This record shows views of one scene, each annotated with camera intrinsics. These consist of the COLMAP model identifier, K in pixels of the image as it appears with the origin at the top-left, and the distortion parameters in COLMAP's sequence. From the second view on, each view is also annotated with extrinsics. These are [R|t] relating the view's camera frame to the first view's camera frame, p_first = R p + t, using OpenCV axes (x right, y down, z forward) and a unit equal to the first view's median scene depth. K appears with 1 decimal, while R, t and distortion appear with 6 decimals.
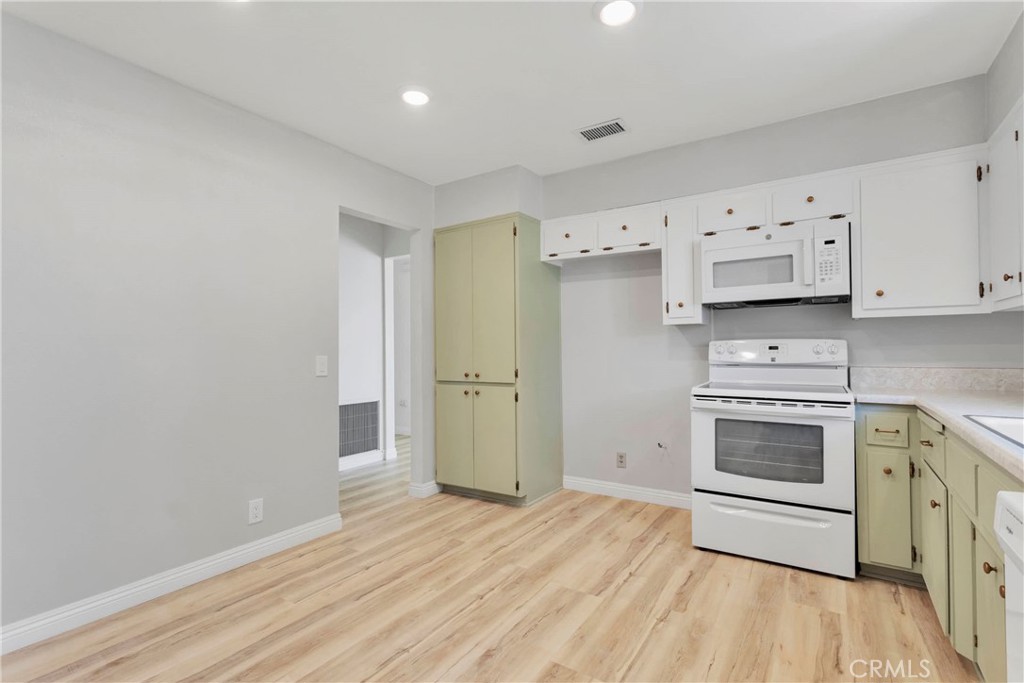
lens RADIAL K [[480.5, 0, 523.9], [0, 480.5, 344.9], [0, 0, 1]] dist [0.002521, 0.000729]
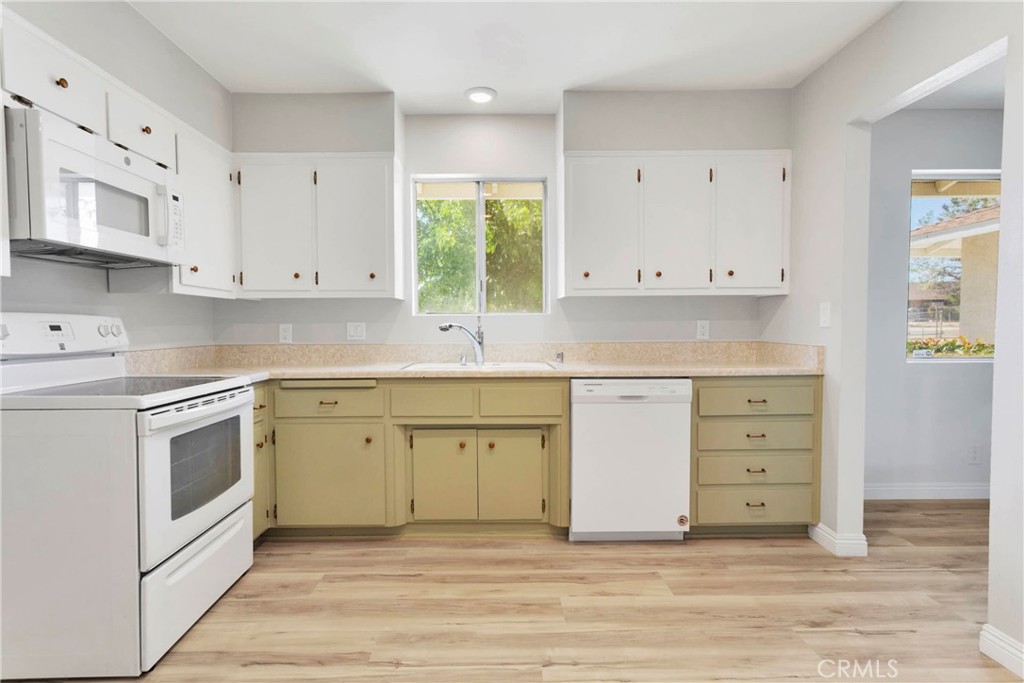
lens RADIAL K [[510.9, 0, 498.2], [0, 510.9, 343.7], [0, 0, 1]] dist [-0.000242, 0.000877]
pose [[-0.545108, -0.018346, 0.838165, -0.388387], [0.001882, 0.999731, 0.023106, 0.014250], [-0.838364, 0.014173, -0.544927, 1.002748]]
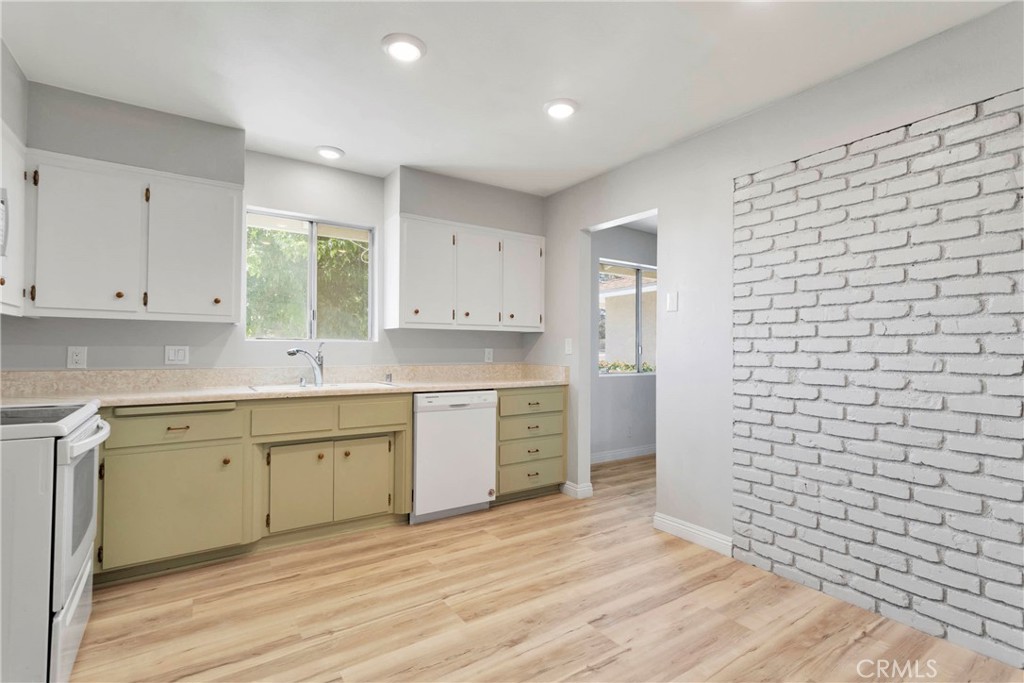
lens RADIAL K [[480.5, 0, 523.9], [0, 480.5, 344.9], [0, 0, 1]] dist [0.002521, 0.000729]
pose [[-0.923037, 0.009020, 0.384606, -0.341306], [-0.000889, 0.999672, -0.025576, 0.015746], [-0.384711, -0.023950, -0.922727, 1.336765]]
